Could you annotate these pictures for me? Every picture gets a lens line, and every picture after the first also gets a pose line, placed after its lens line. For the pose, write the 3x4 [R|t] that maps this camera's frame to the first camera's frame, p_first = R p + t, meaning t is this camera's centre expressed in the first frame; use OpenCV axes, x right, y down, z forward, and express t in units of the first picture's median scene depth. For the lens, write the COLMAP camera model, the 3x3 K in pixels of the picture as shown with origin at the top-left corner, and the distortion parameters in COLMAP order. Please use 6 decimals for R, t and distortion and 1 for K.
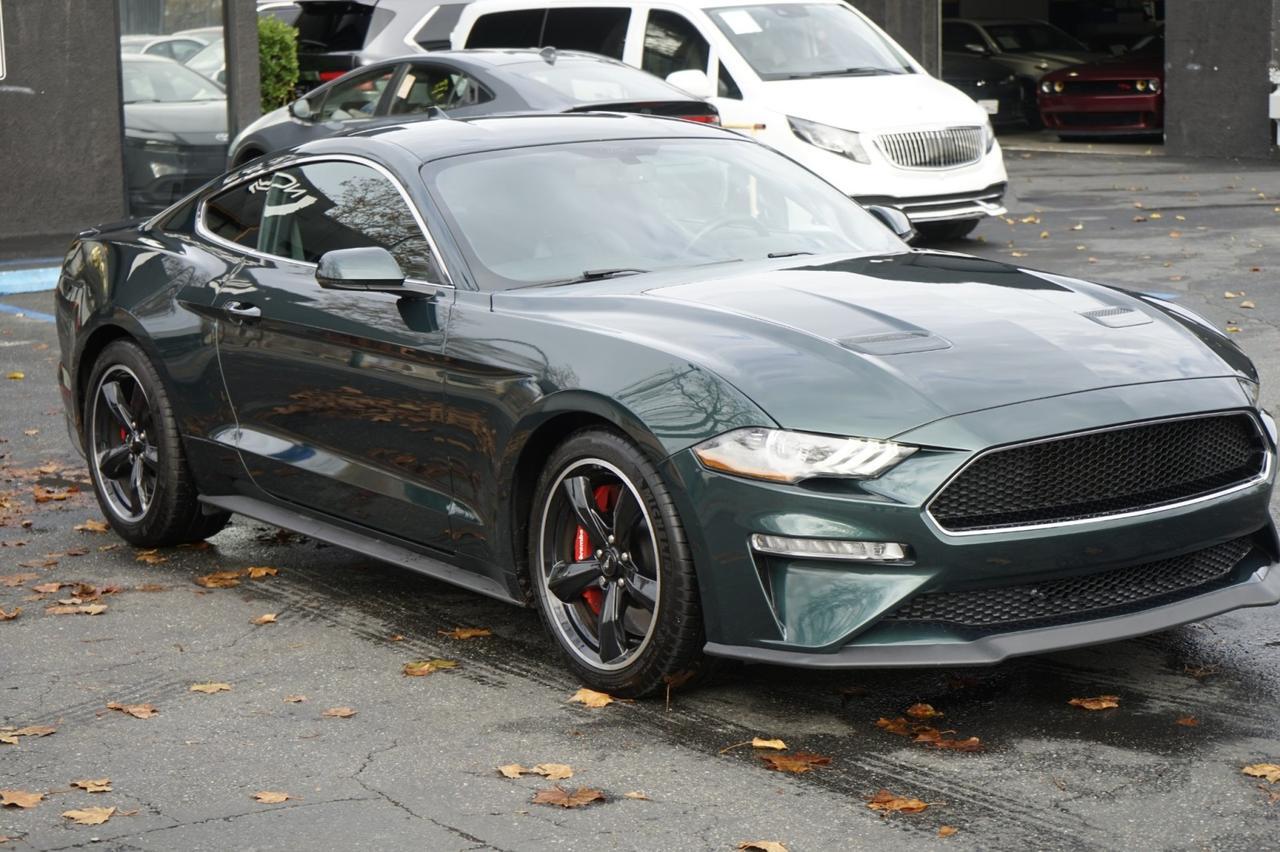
lens RADIAL K [[2609.0, 0, 640.0], [0, 2609.0, 426.0], [0, 0, 1]] dist [-0.070687, 0.384380]
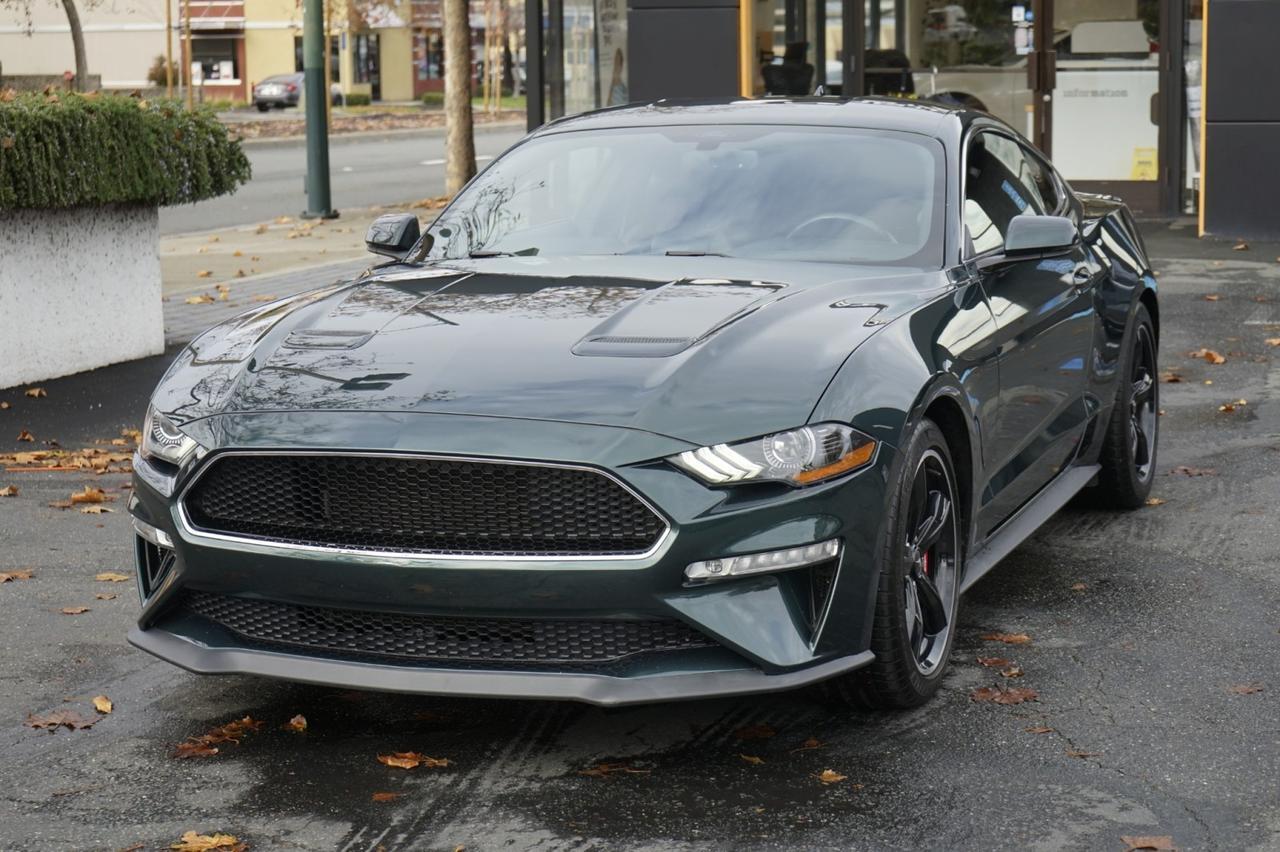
lens RADIAL K [[2609.0, 0, 640.0], [0, 2609.0, 426.0], [0, 0, 1]] dist [-0.070687, 0.384380]
pose [[0.567589, 0.131898, -0.812678, 0.901127], [-0.121679, 0.989683, 0.075643, -0.082588], [0.814271, 0.055952, 0.577782, 0.518433]]
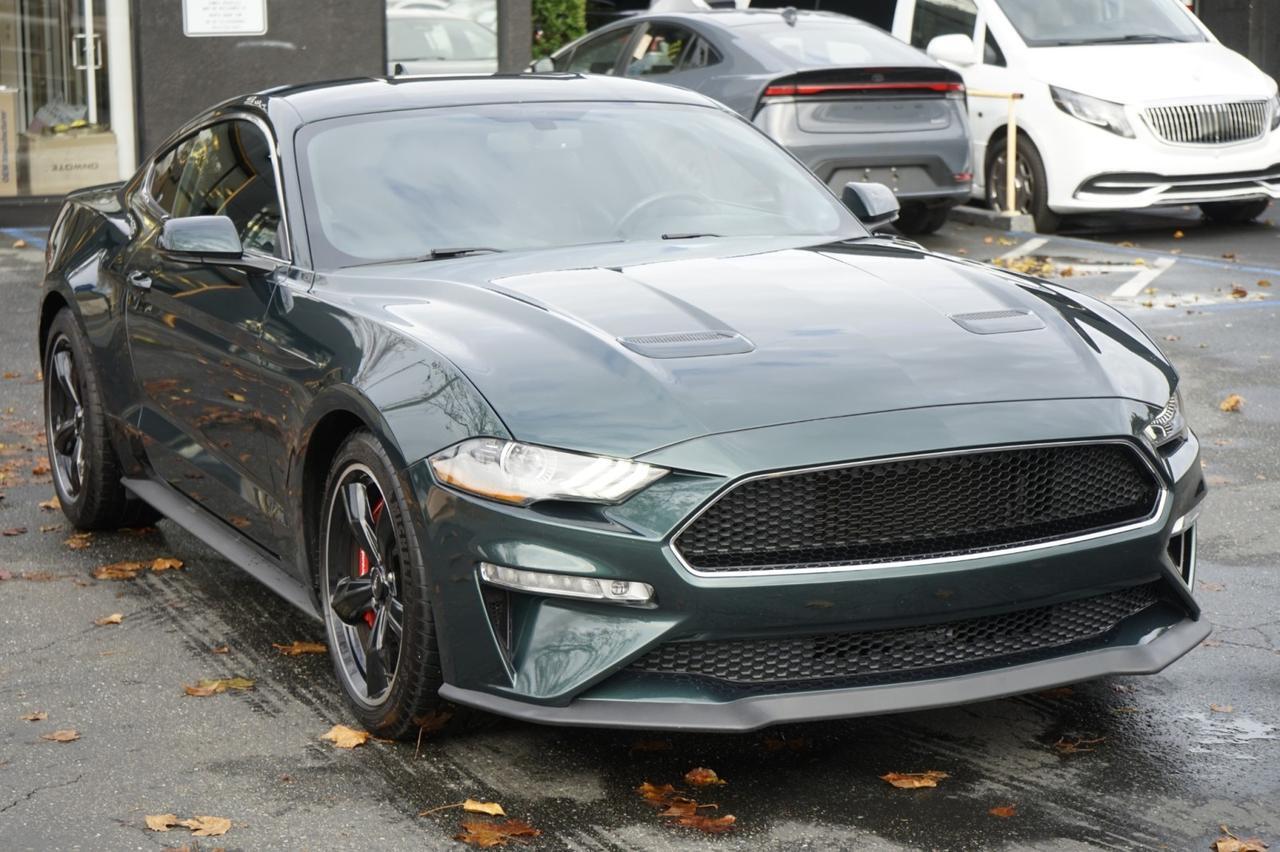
lens RADIAL K [[2609.0, 0, 640.0], [0, 2609.0, 426.0], [0, 0, 1]] dist [-0.070687, 0.384380]
pose [[0.983589, 0.040200, -0.175891, 0.223049], [-0.037961, 0.999150, 0.016078, -0.017529], [0.176388, -0.009137, 0.984278, 0.150390]]
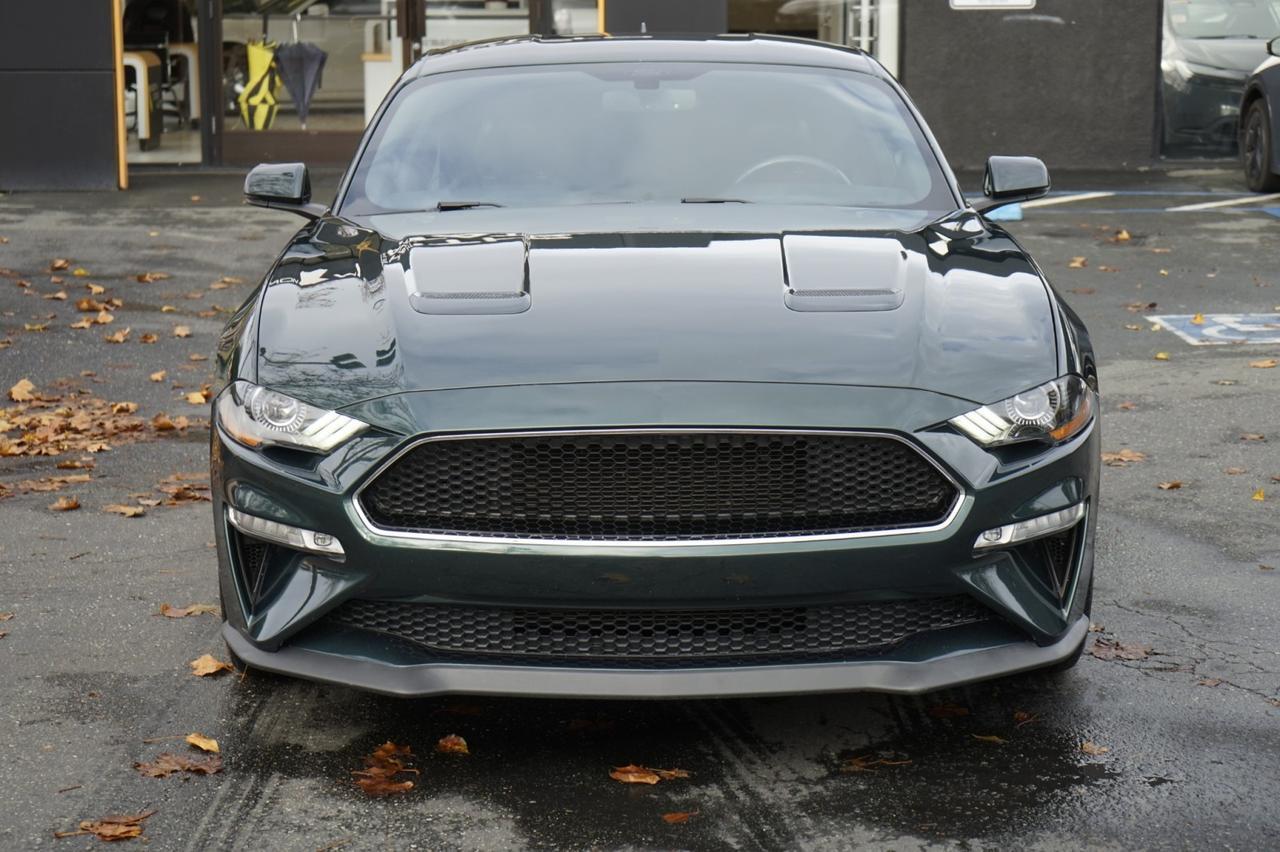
lens RADIAL K [[2609.0, 0, 640.0], [0, 2609.0, 426.0], [0, 0, 1]] dist [-0.070687, 0.384380]
pose [[0.821887, 0.112504, -0.558430, 0.584745], [-0.100620, 0.993561, 0.052077, -0.039525], [0.560693, 0.013388, 0.827916, 0.325334]]
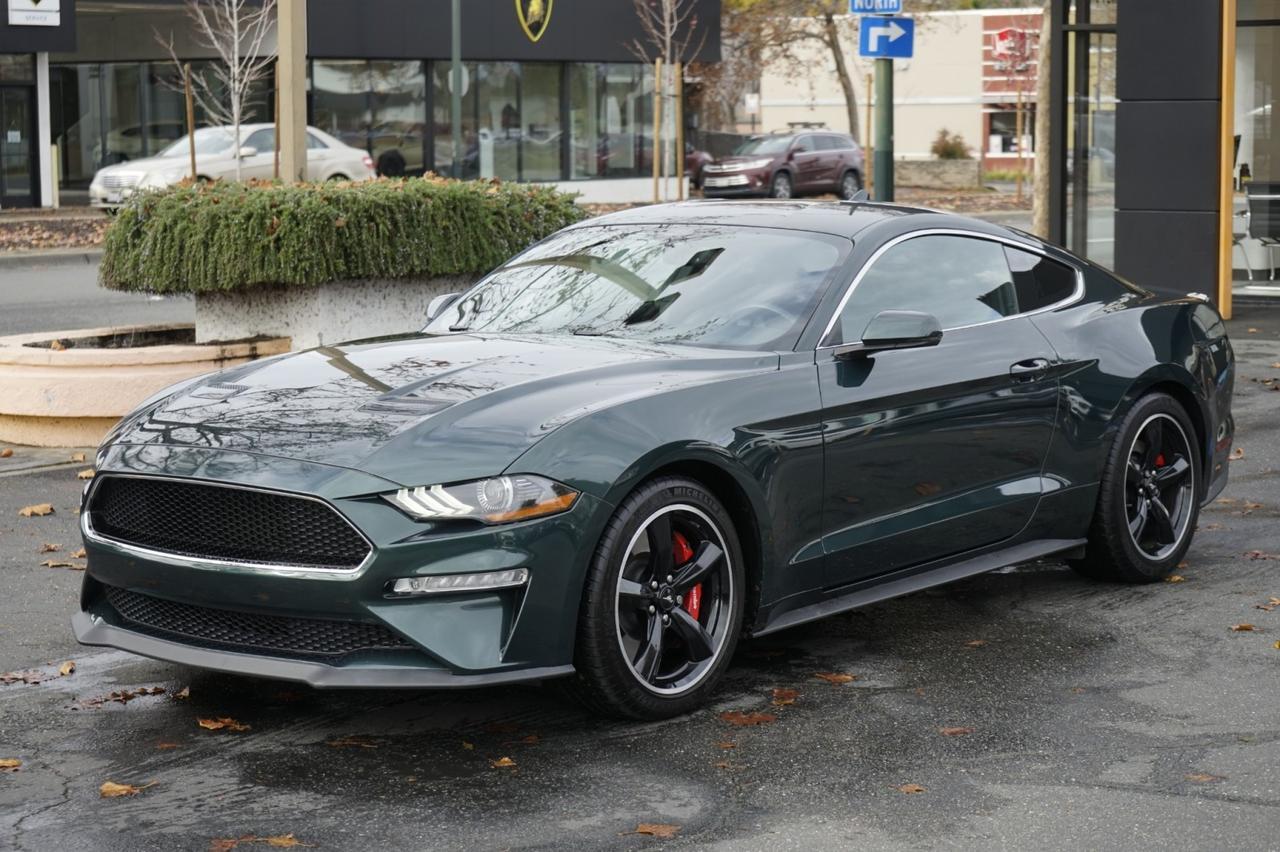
lens RADIAL K [[2609.0, 0, 640.0], [0, 2609.0, 426.0], [0, 0, 1]] dist [-0.070687, 0.384380]
pose [[0.269293, 0.129113, -0.954364, 1.247999], [-0.142469, 0.985410, 0.093112, -0.149075], [0.952462, 0.110893, 0.283759, 0.805616]]
